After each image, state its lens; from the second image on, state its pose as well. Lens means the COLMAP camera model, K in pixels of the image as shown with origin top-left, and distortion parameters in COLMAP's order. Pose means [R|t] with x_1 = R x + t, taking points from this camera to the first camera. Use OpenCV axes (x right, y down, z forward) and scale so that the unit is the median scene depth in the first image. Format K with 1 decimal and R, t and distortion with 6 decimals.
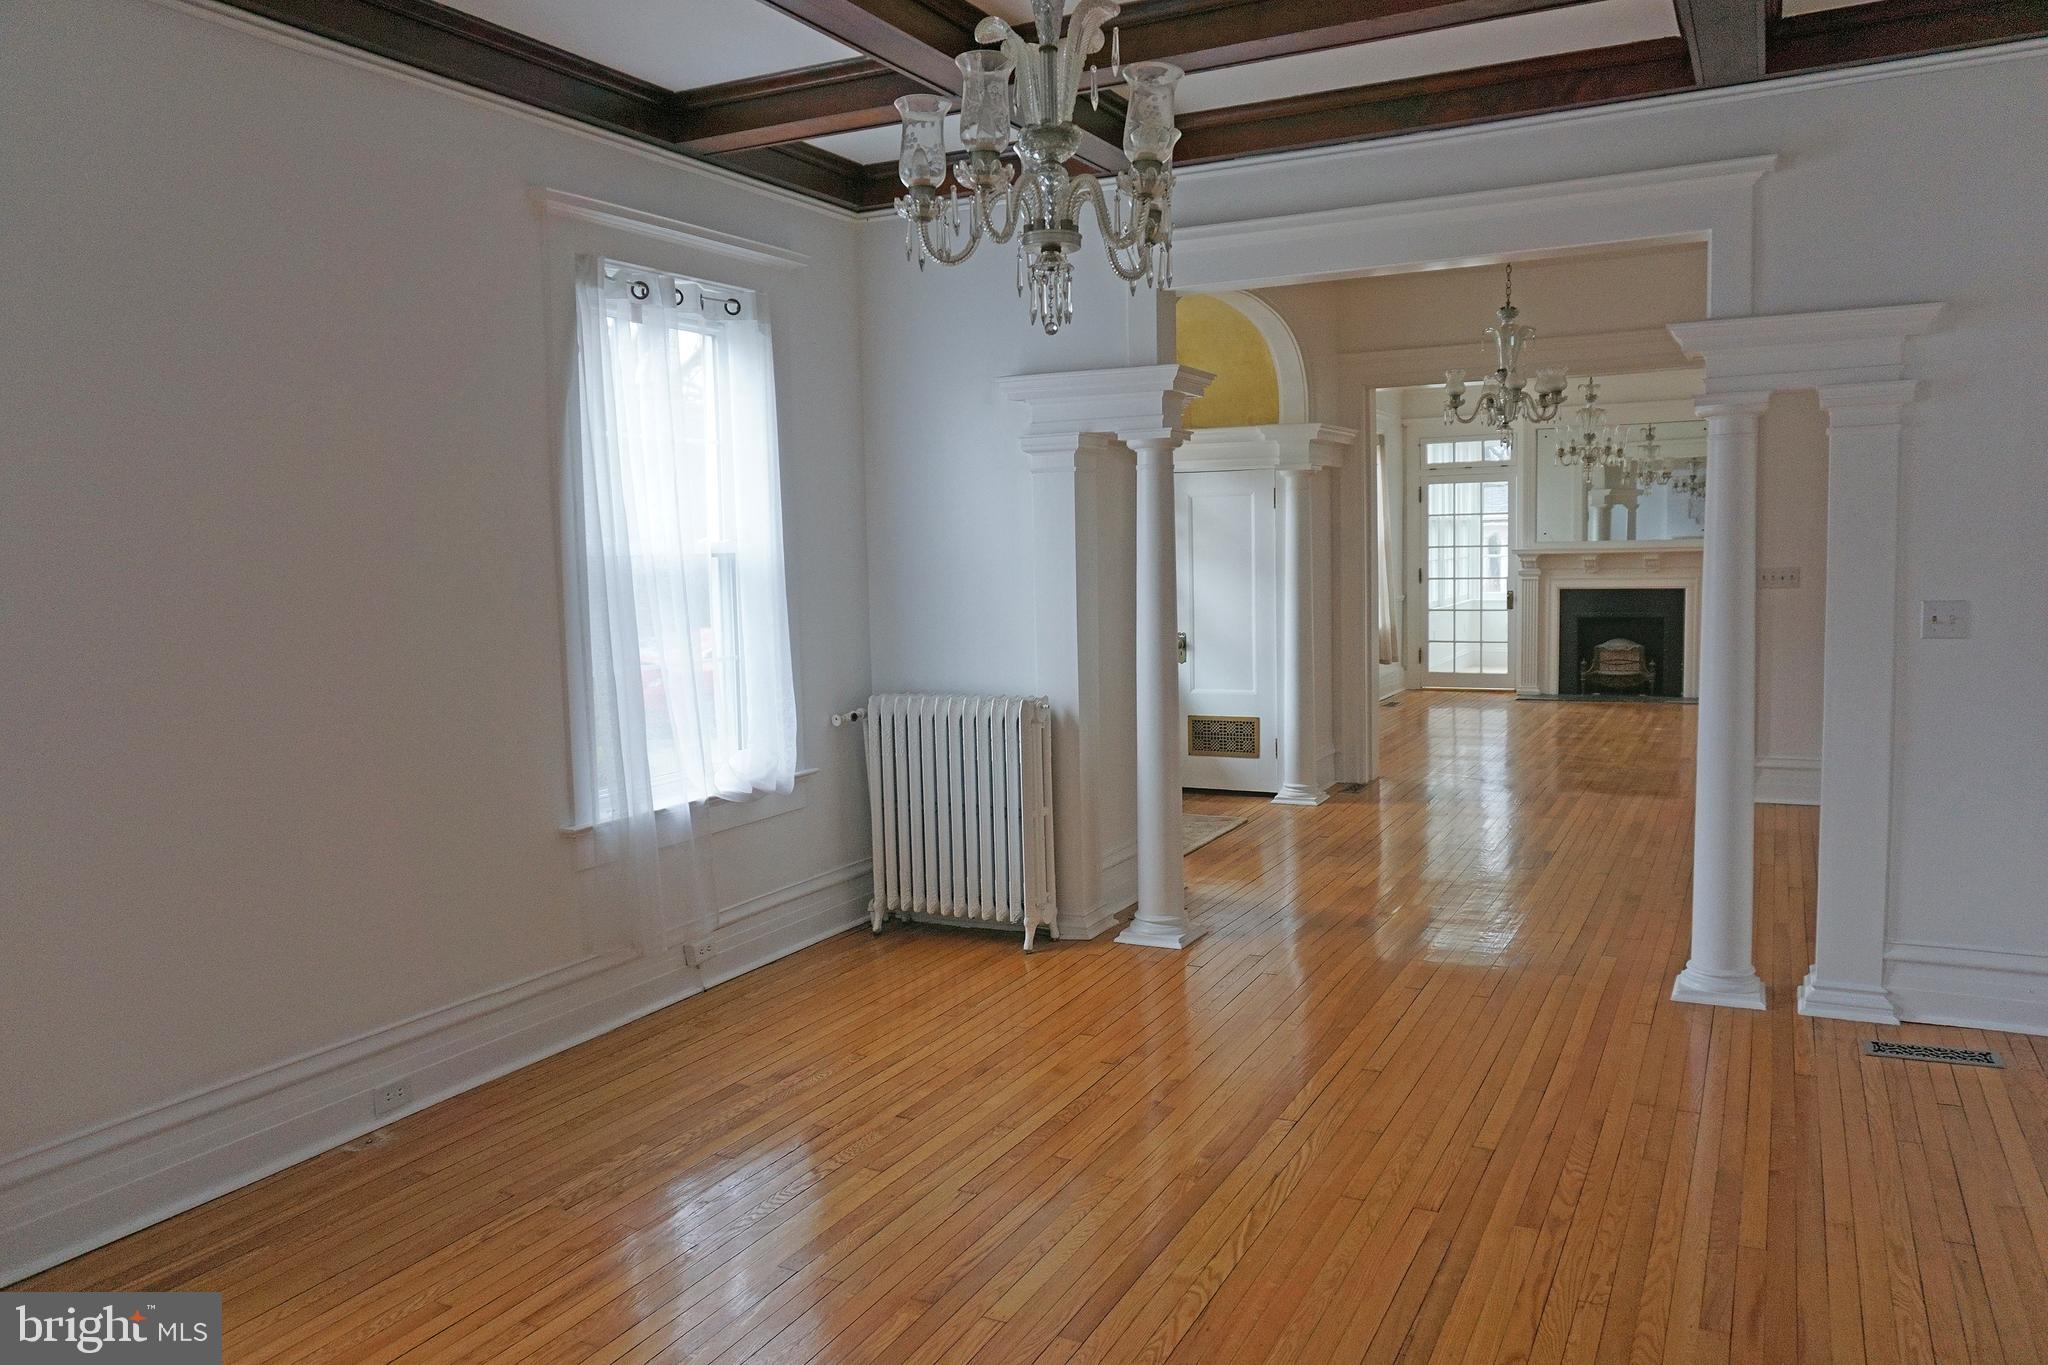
lens RADIAL K [[1429.9, 0, 1024.0], [0, 1429.9, 682.5], [0, 0, 1]] dist [-0.035592, 0.003509]
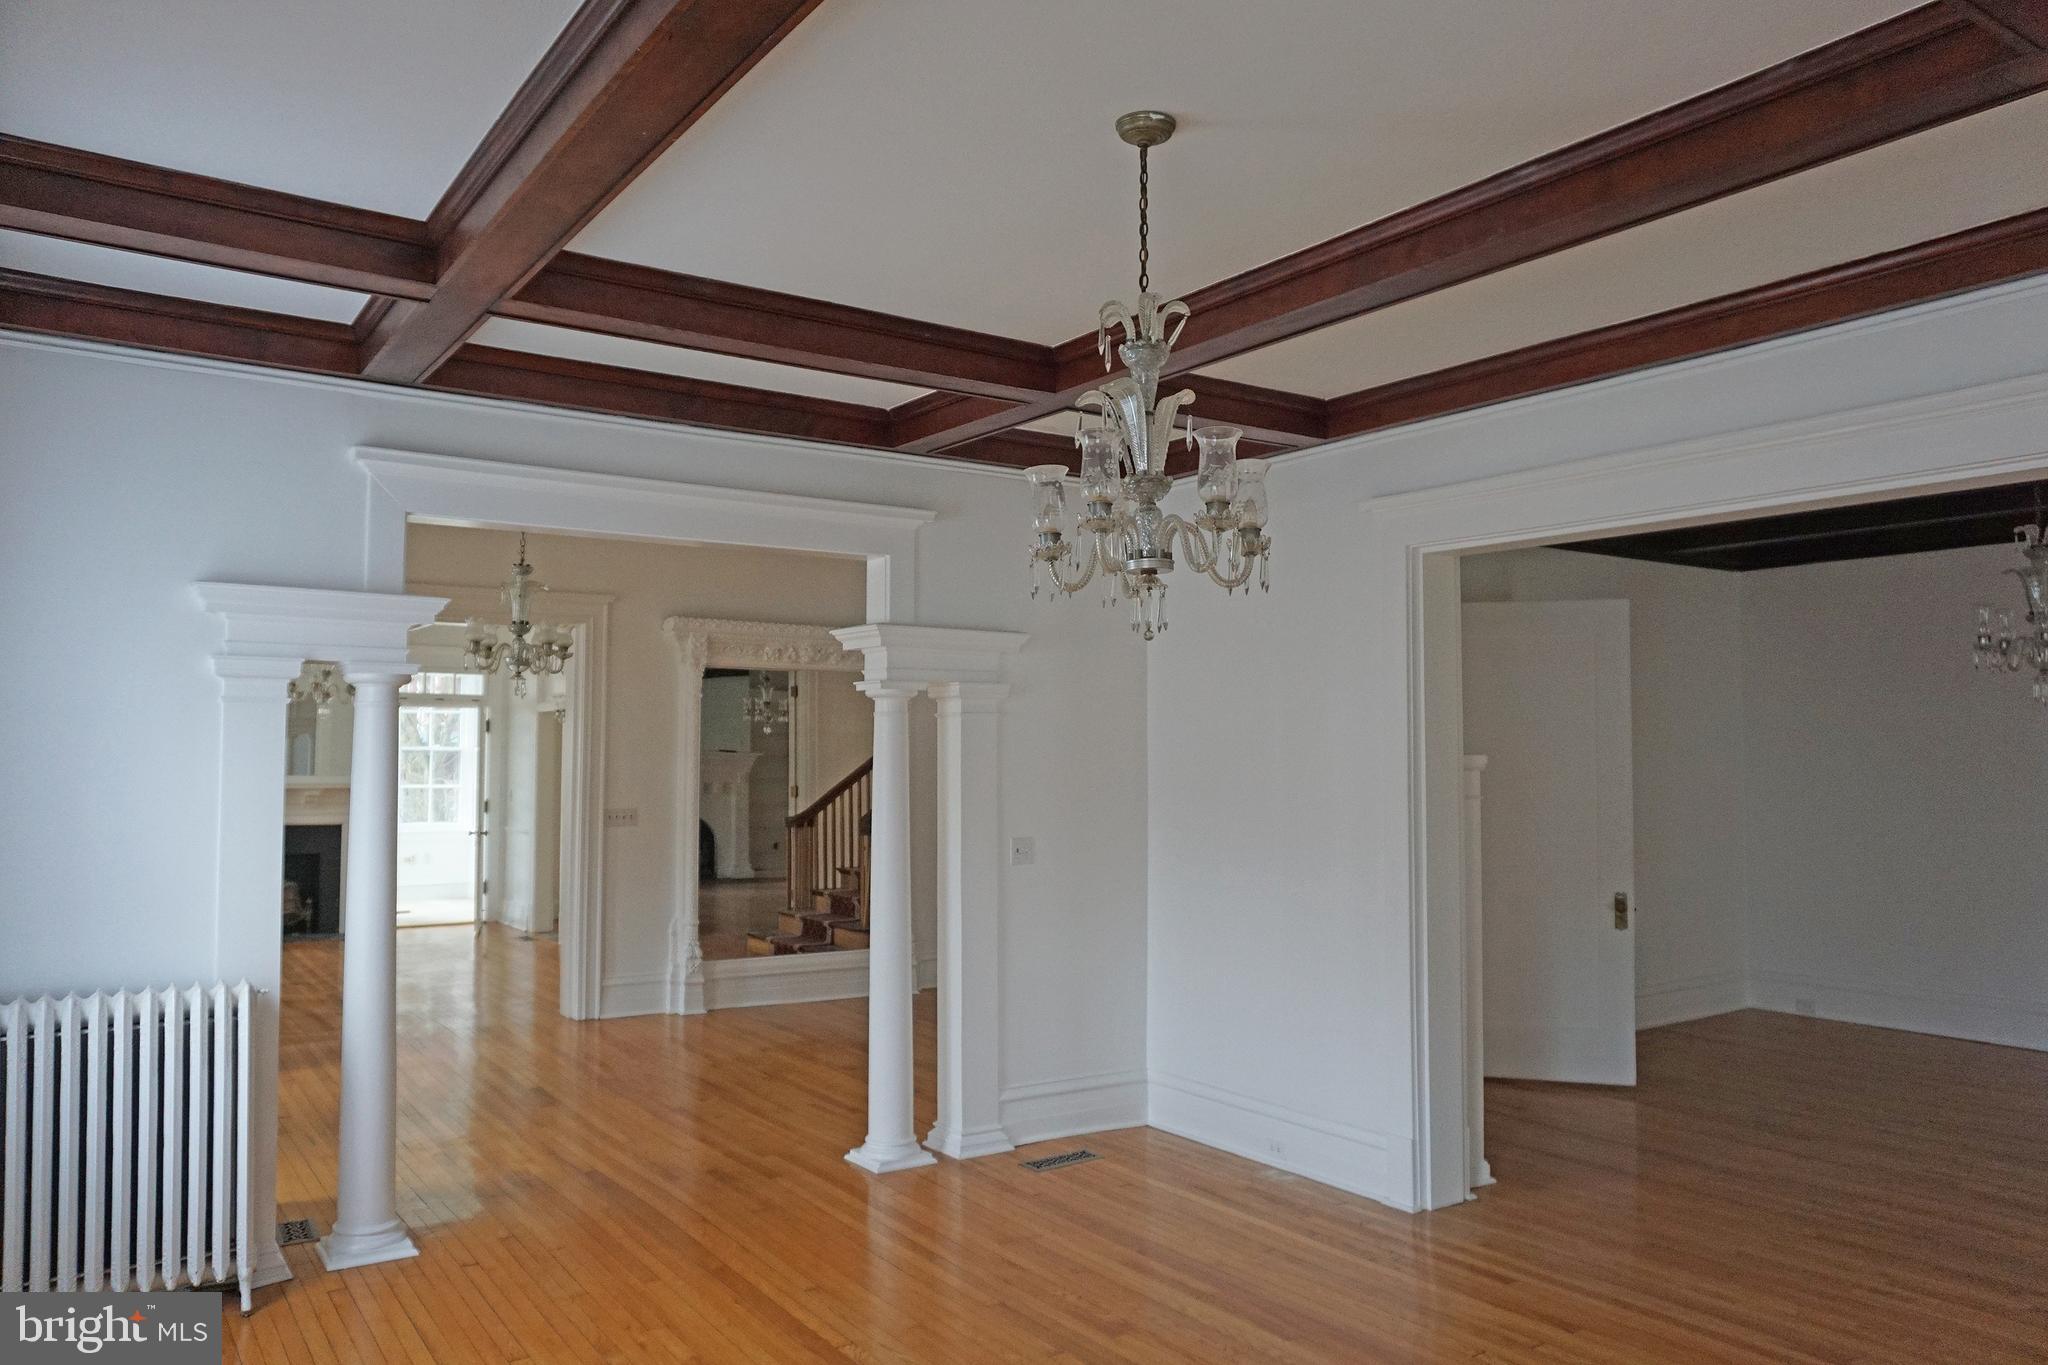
lens RADIAL K [[1429.9, 0, 1024.0], [0, 1429.9, 682.5], [0, 0, 1]] dist [-0.035592, 0.003509]
pose [[0.477854, 0.074062, 0.875311, -0.585083], [0.067411, 0.990409, -0.120602, -0.035798], [-0.875849, 0.116636, 0.468279, 0.277109]]
